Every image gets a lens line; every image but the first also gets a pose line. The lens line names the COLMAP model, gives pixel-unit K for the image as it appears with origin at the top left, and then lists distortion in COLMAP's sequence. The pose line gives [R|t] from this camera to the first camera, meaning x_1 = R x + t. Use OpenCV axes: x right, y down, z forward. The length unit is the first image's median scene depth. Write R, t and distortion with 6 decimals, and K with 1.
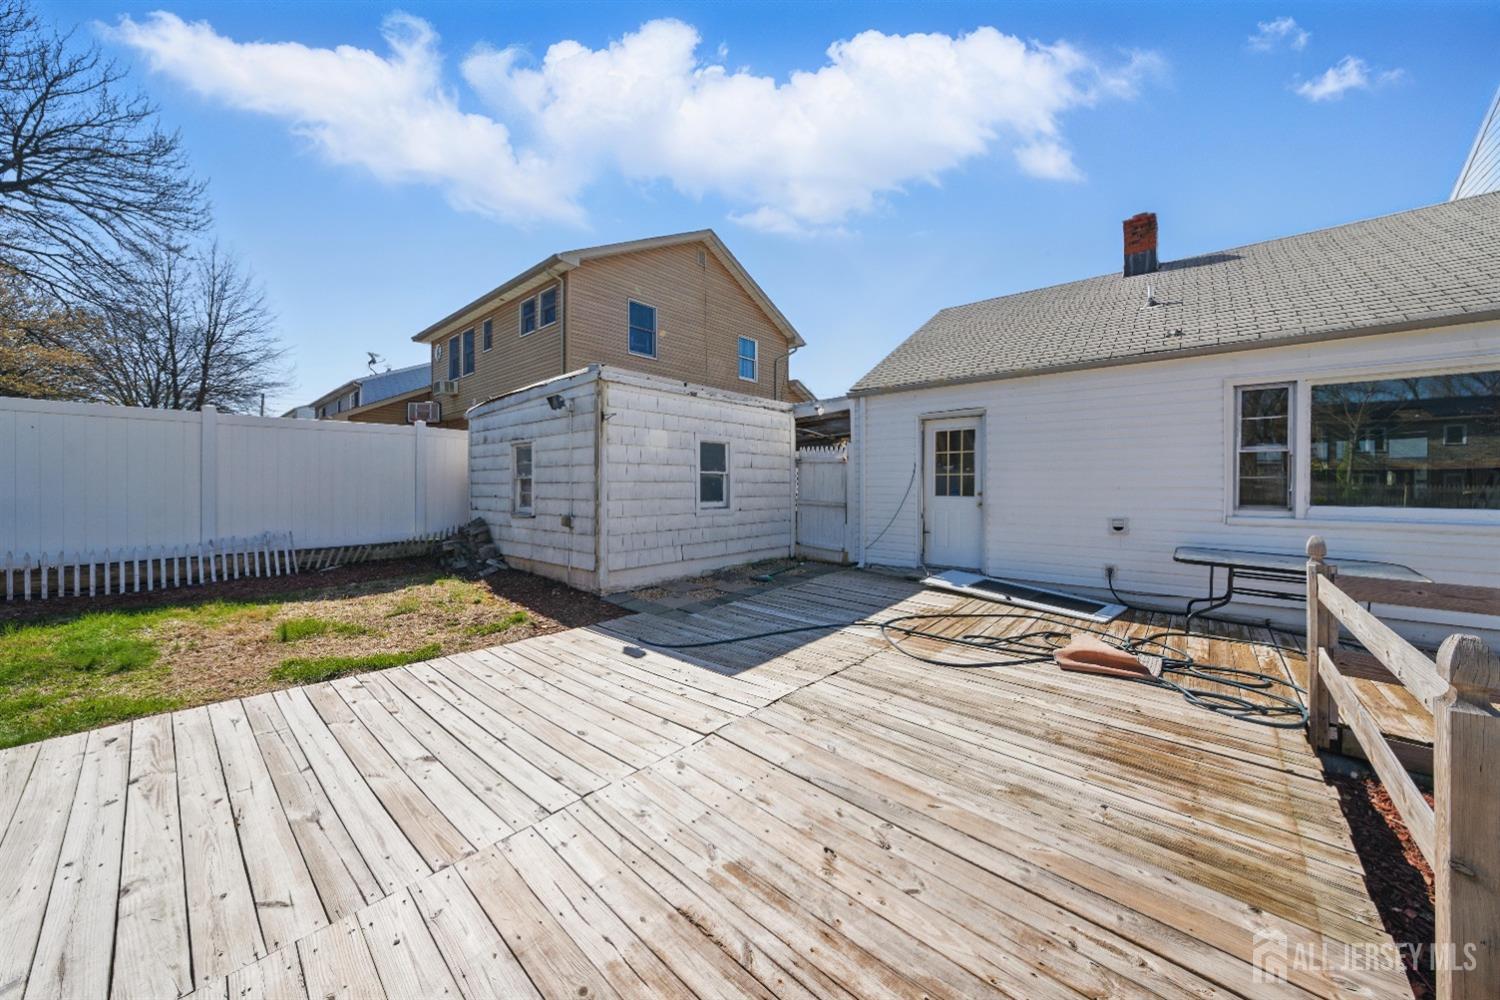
lens RADIAL K [[522.4, 0, 751.8], [0, 522.4, 490.3], [0, 0, 1]] dist [-0.023429, 0.000054]
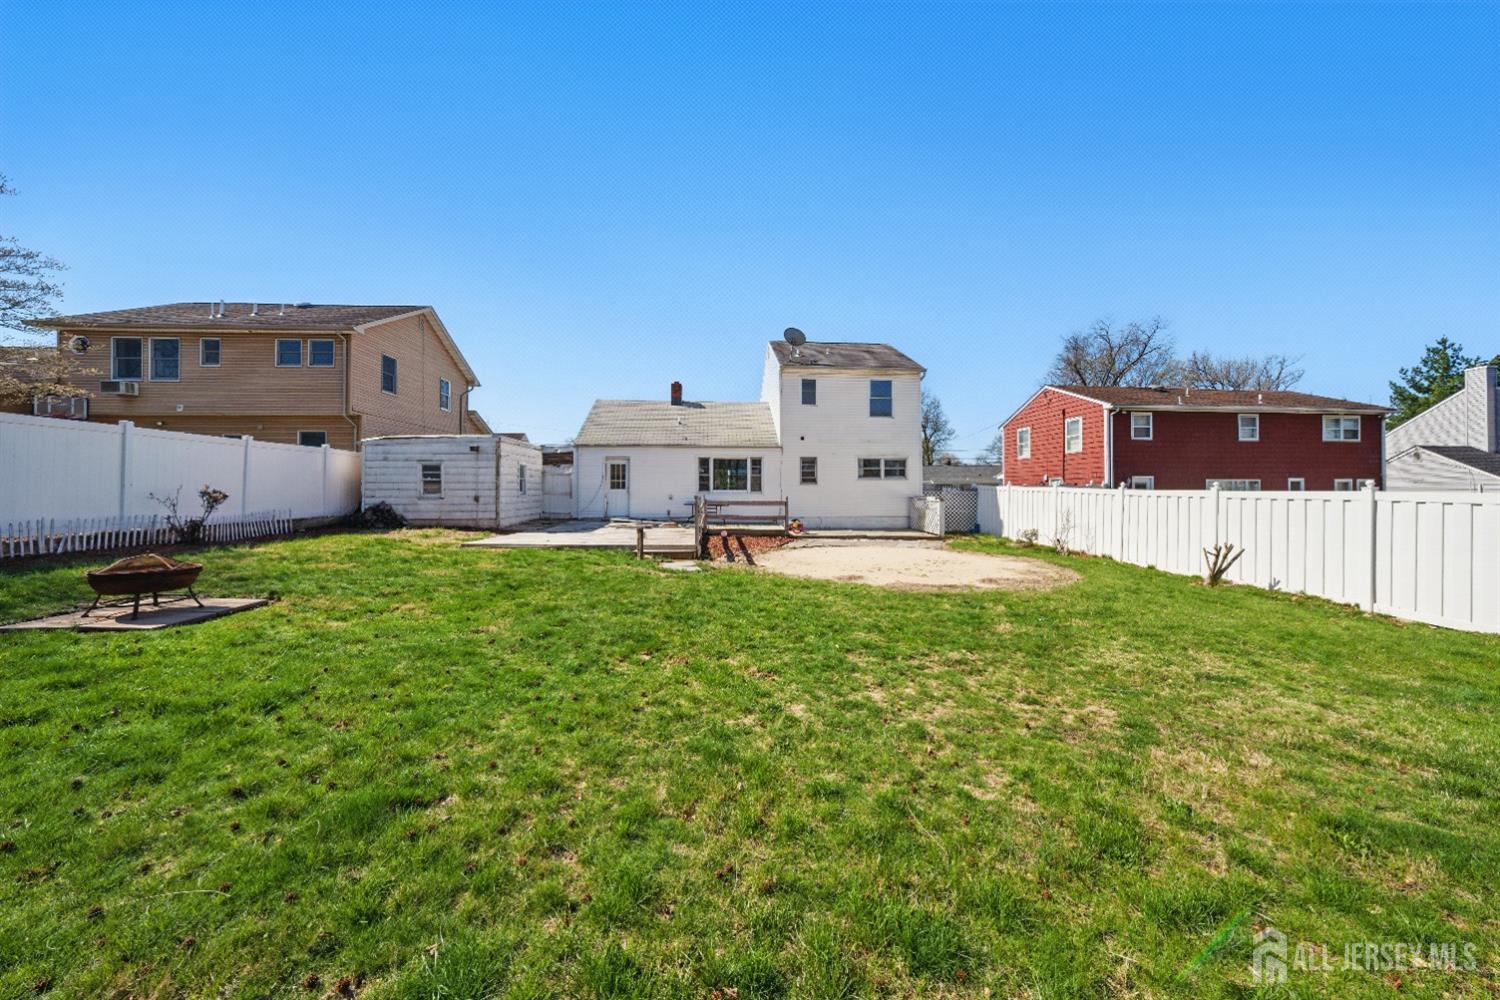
lens RADIAL K [[532.9, 0, 761.0], [0, 532.9, 490.0], [0, 0, 1]] dist [-0.017602, 0.001774]
pose [[0.694899, -0.000428, 0.719107, -1.027421], [0.007003, 0.999956, -0.006173, 0.037187], [-0.719073, 0.009325, 0.694872, -1.366347]]
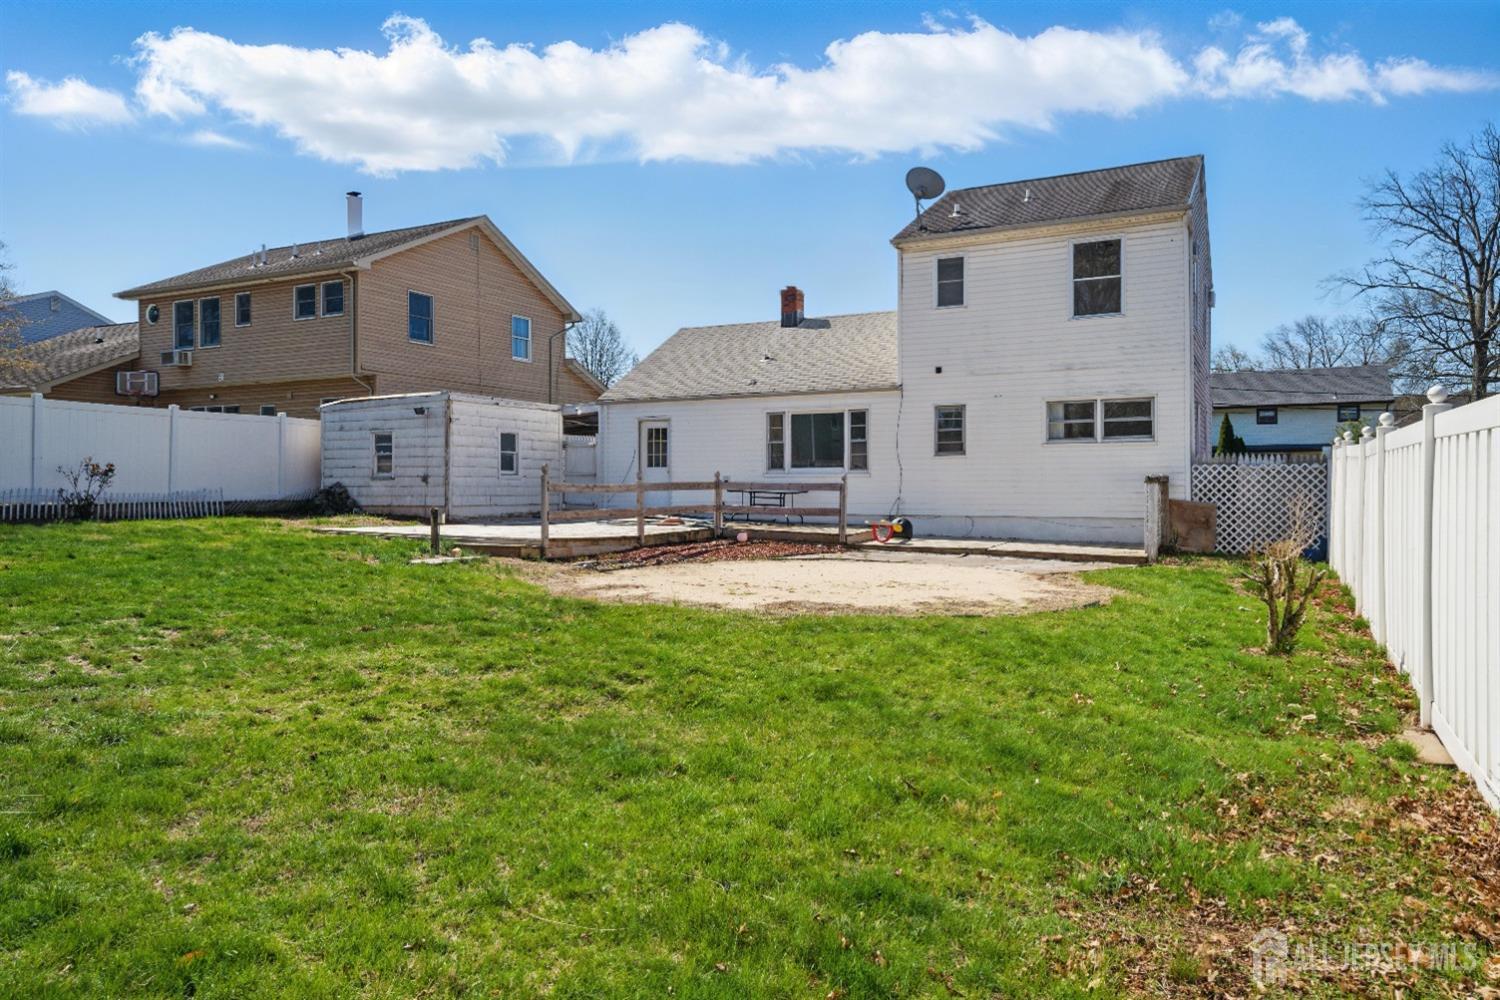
lens RADIAL K [[1004.2, 0, 754.2], [0, 1004.2, 493.1], [0, 0, 1]] dist [0.037947, 0.000176]
pose [[0.971676, -0.001889, 0.236311, -0.072208], [0.002613, 0.999993, -0.002750, 0.103040], [-0.236304, 0.003290, 0.971674, -2.194913]]
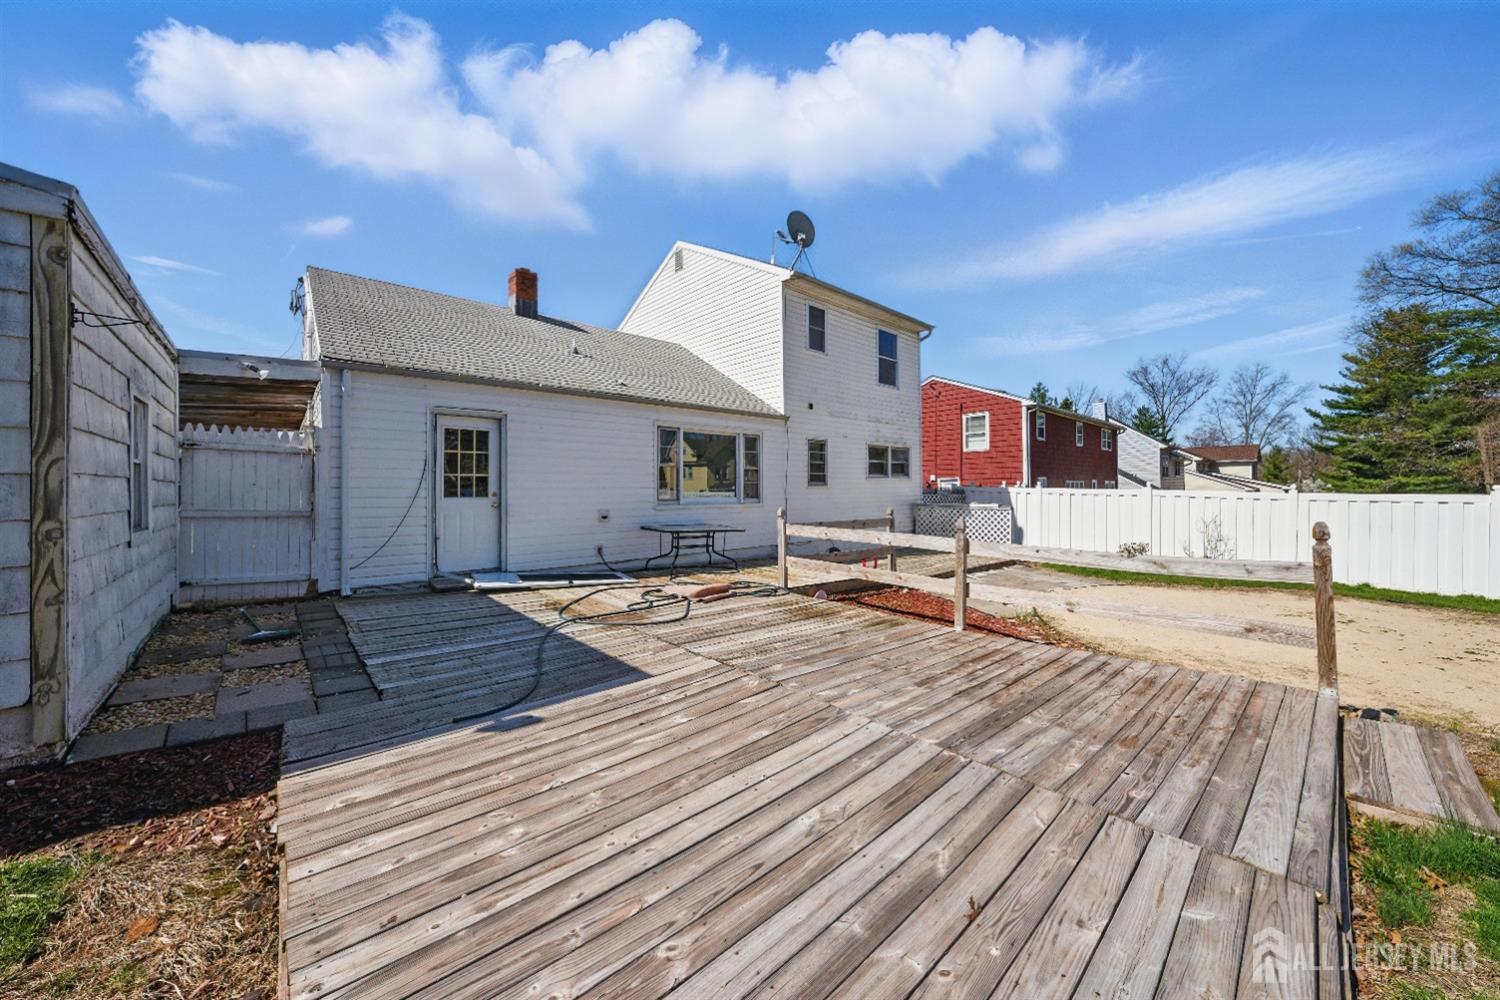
lens RADIAL K [[532.9, 0, 755.7], [0, 532.9, 488.3], [0, 0, 1]] dist [-0.017602, 0.001774]
pose [[0.116801, -0.001345, 0.993154, -0.519721], [0.011930, 0.999929, -0.000049, 0.000562], [-0.993084, 0.011854, 0.116809, 0.346177]]
